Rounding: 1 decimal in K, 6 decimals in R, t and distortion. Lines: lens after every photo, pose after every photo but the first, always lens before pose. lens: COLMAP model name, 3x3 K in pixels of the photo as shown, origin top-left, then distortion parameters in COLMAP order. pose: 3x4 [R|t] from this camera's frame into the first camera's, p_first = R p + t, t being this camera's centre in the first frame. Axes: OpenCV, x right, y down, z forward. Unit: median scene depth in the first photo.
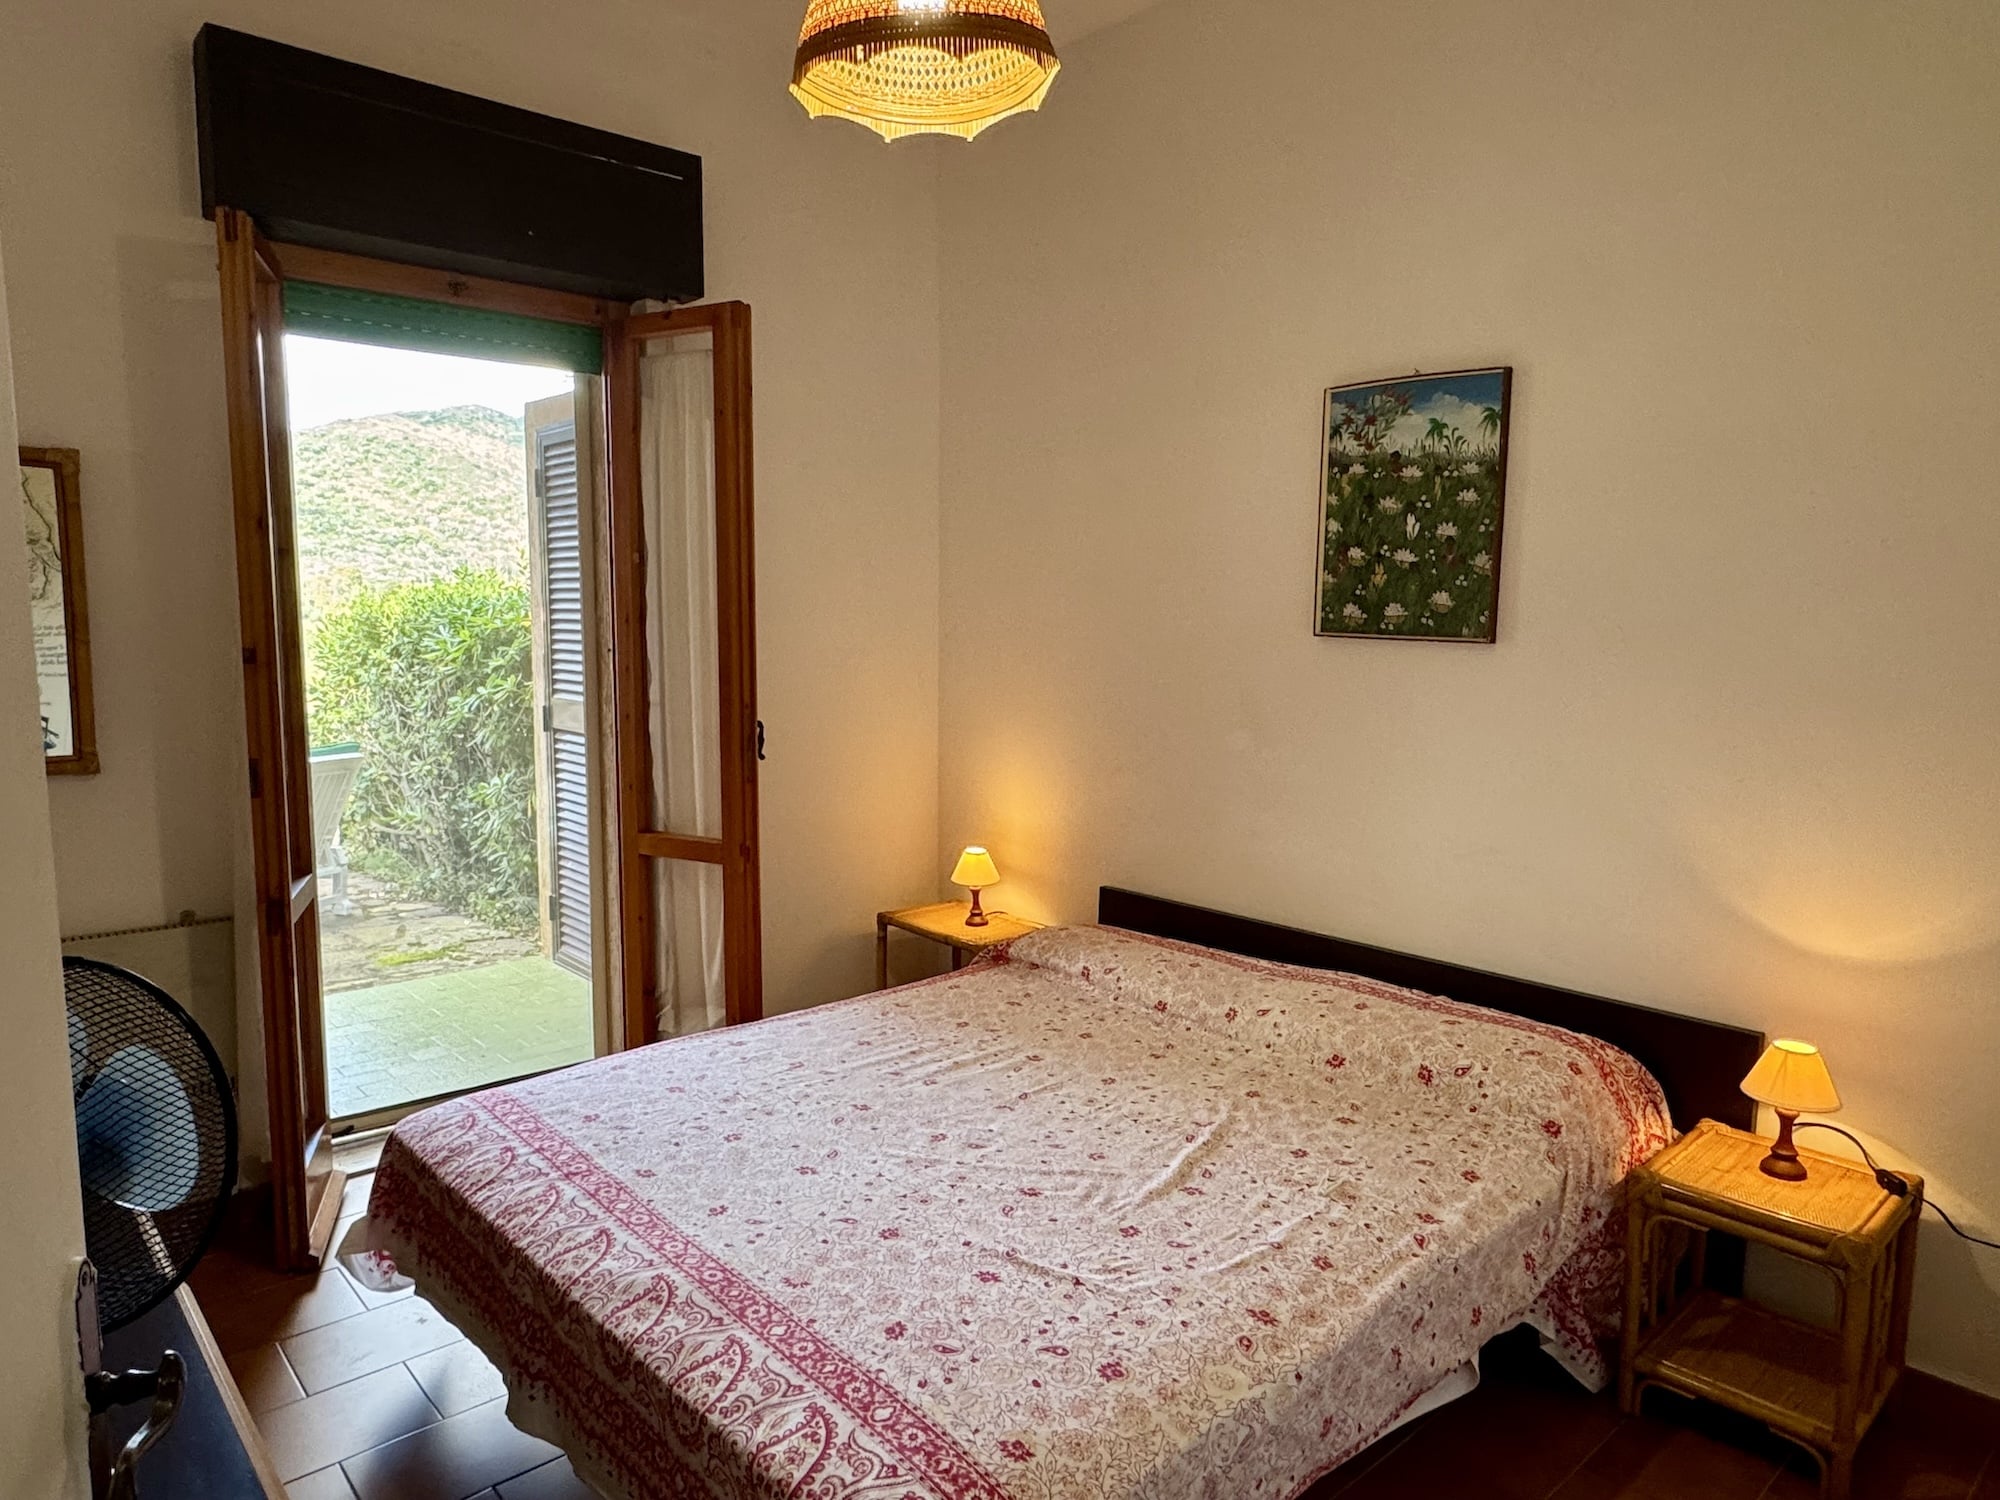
lens RADIAL K [[1266.9, 0, 993.8], [0, 1266.9, 752.1], [0, 0, 1]] dist [-0.012447, -0.000451]
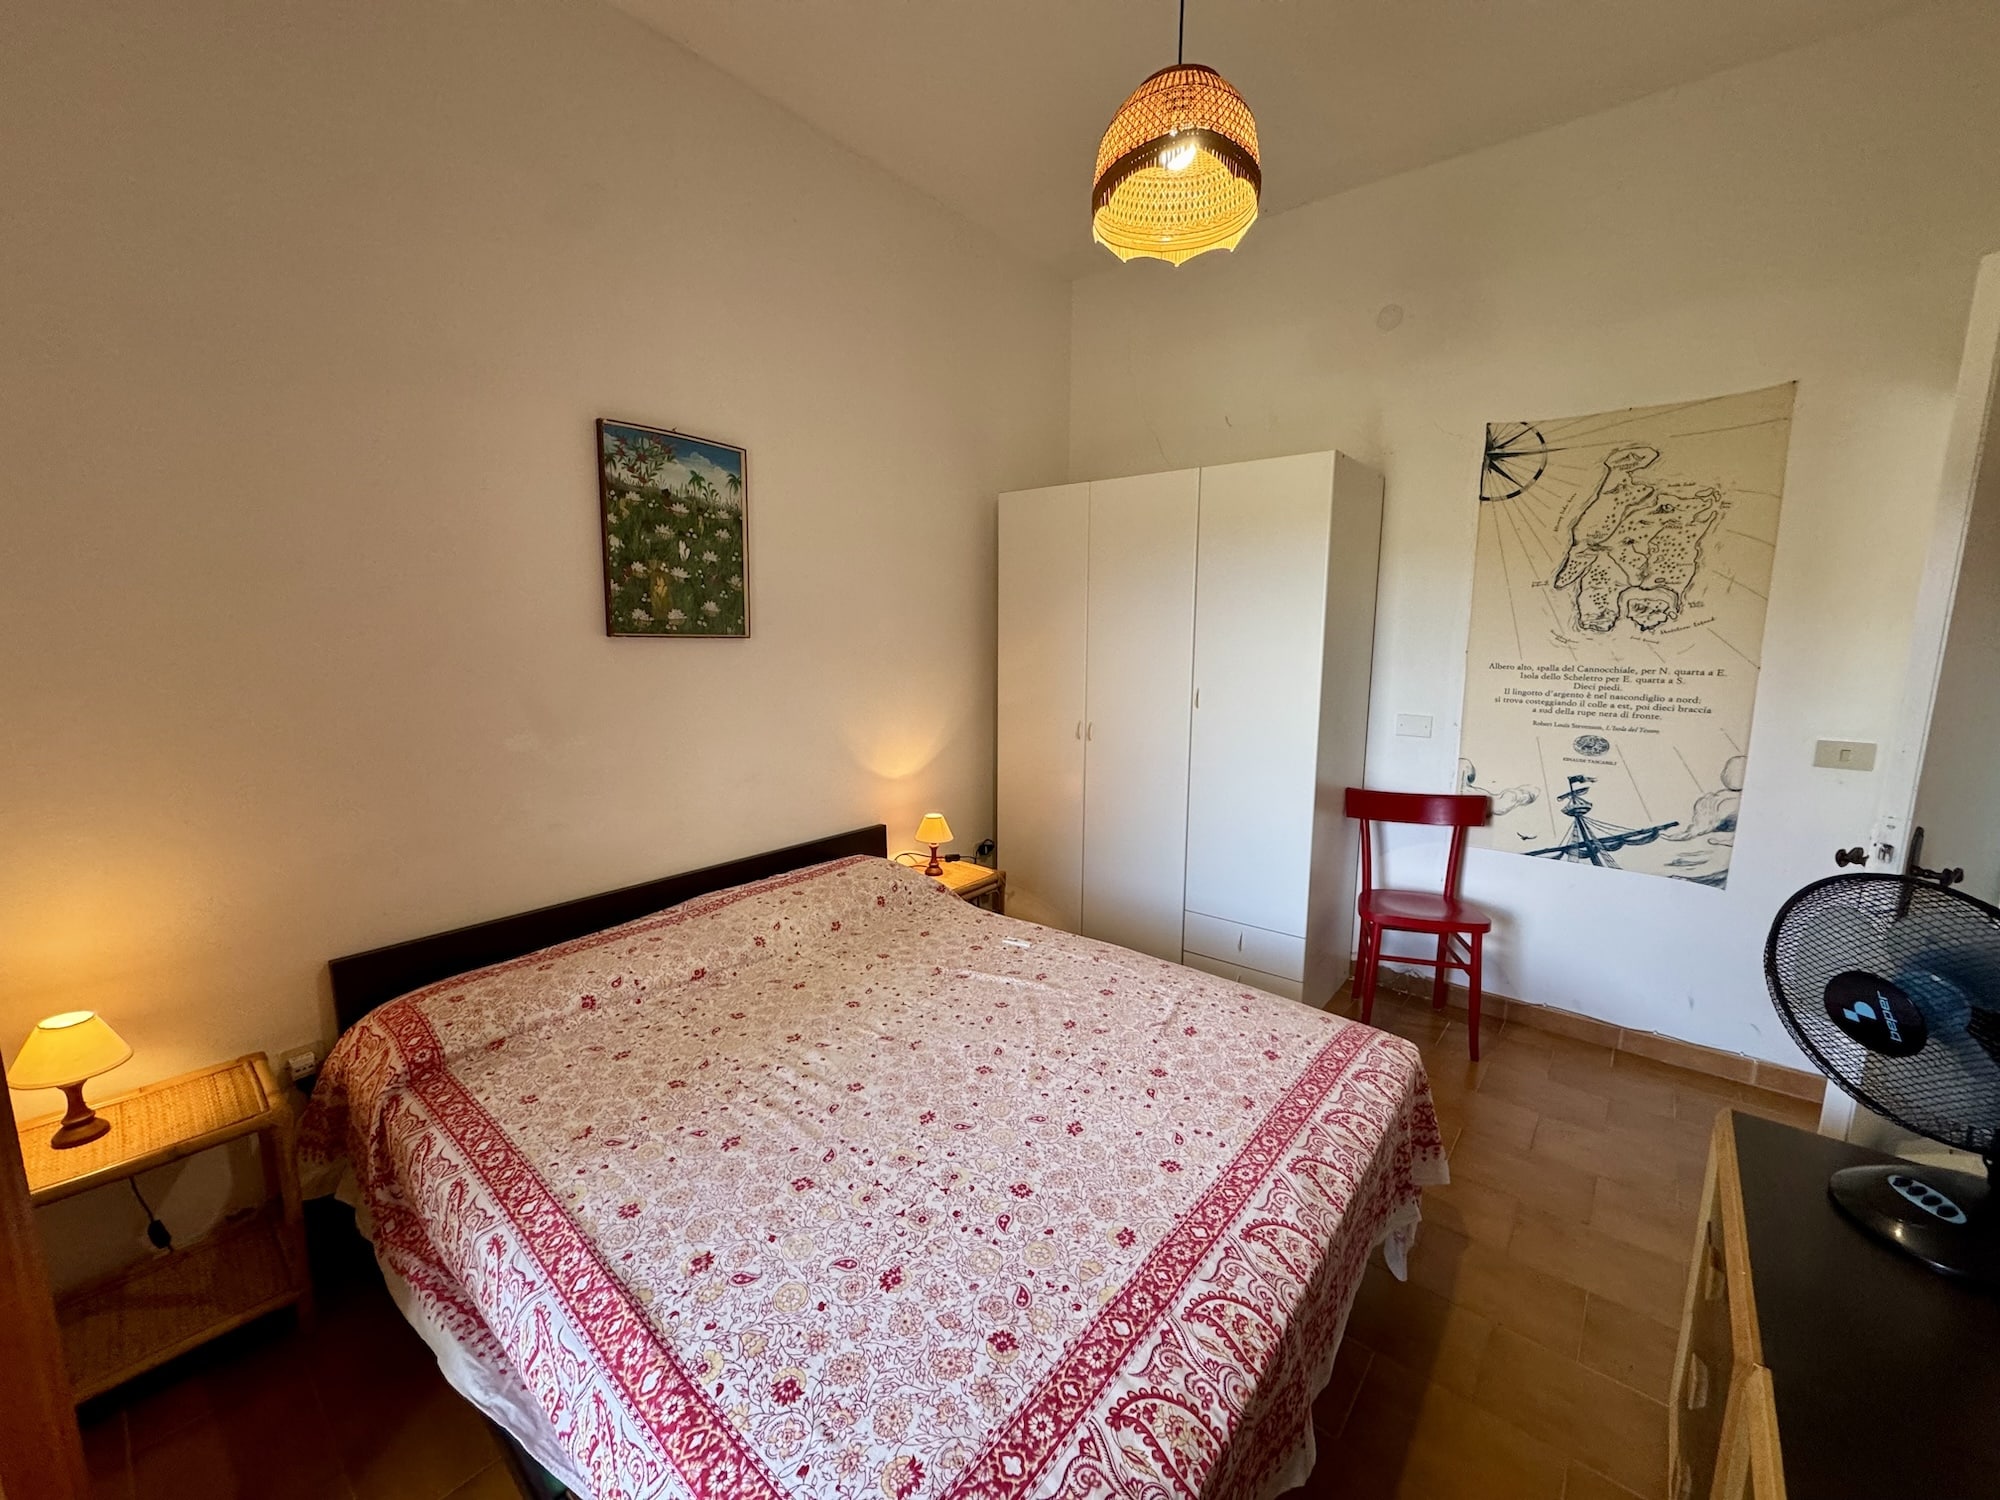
lens RADIAL K [[800.2, 0, 984.8], [0, 800.2, 746.1], [0, 0, 1]] dist [-0.000384, -0.000095]
pose [[-0.138834, -0.157131, 0.977770, -0.565624], [0.101984, 0.979814, 0.171940, -0.091573], [-0.985050, 0.123588, -0.120007, 0.825740]]
